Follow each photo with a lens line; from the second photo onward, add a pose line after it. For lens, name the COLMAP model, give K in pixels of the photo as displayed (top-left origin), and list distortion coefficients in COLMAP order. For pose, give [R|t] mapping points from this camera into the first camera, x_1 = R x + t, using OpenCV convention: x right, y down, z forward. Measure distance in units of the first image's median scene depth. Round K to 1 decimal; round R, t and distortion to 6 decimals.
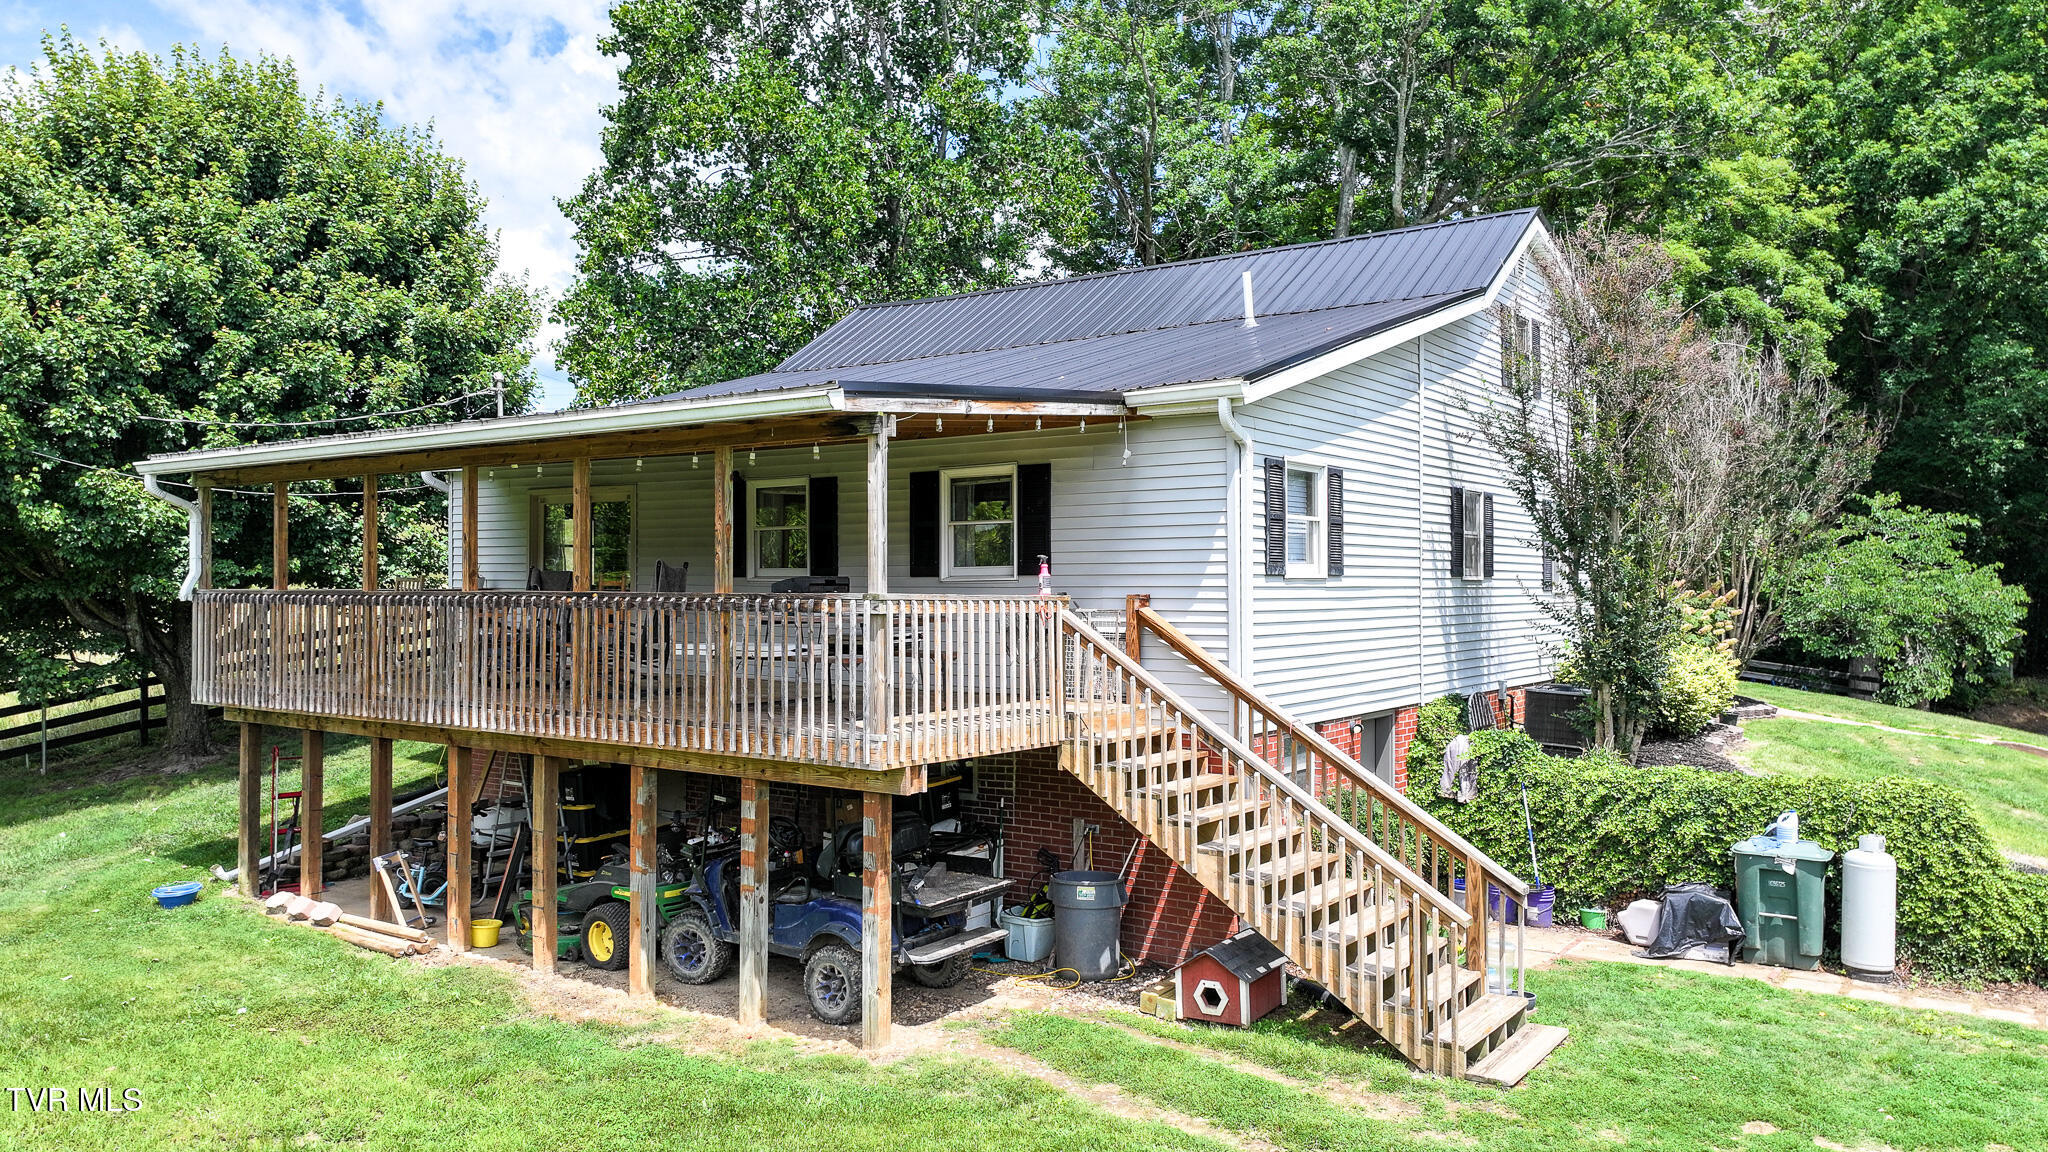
lens RADIAL K [[1446.9, 0, 1034.0], [0, 1446.9, 565.6], [0, 0, 1]] dist [-0.000532, 0.022616]
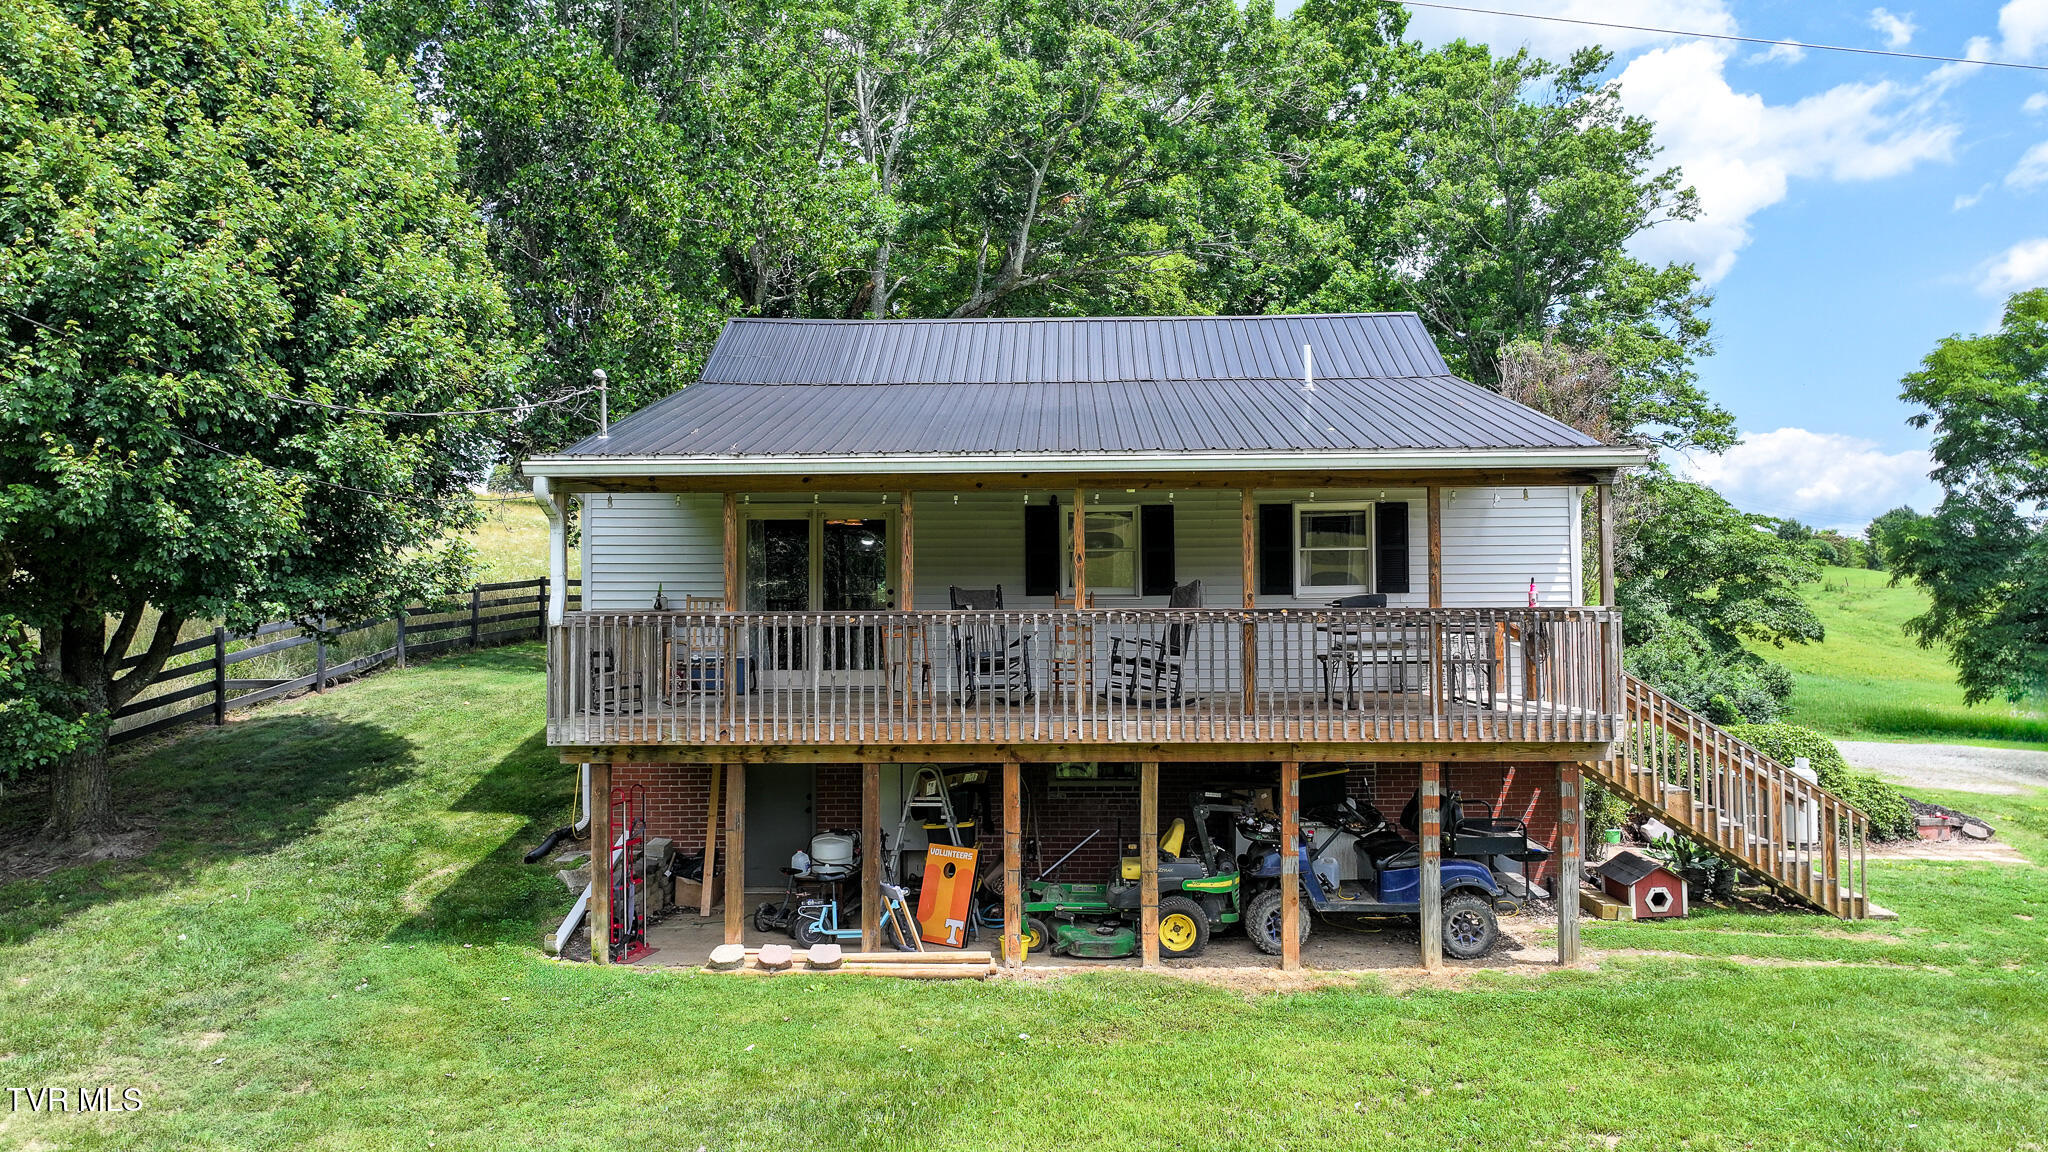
lens RADIAL K [[1446.9, 0, 1034.0], [0, 1446.9, 565.6], [0, 0, 1]] dist [-0.000532, 0.022616]
pose [[0.831672, 0.007583, 0.555215, -0.937497], [-0.001007, 0.999926, -0.012148, -0.001085], [-0.555266, 0.009544, 0.831618, 0.150875]]
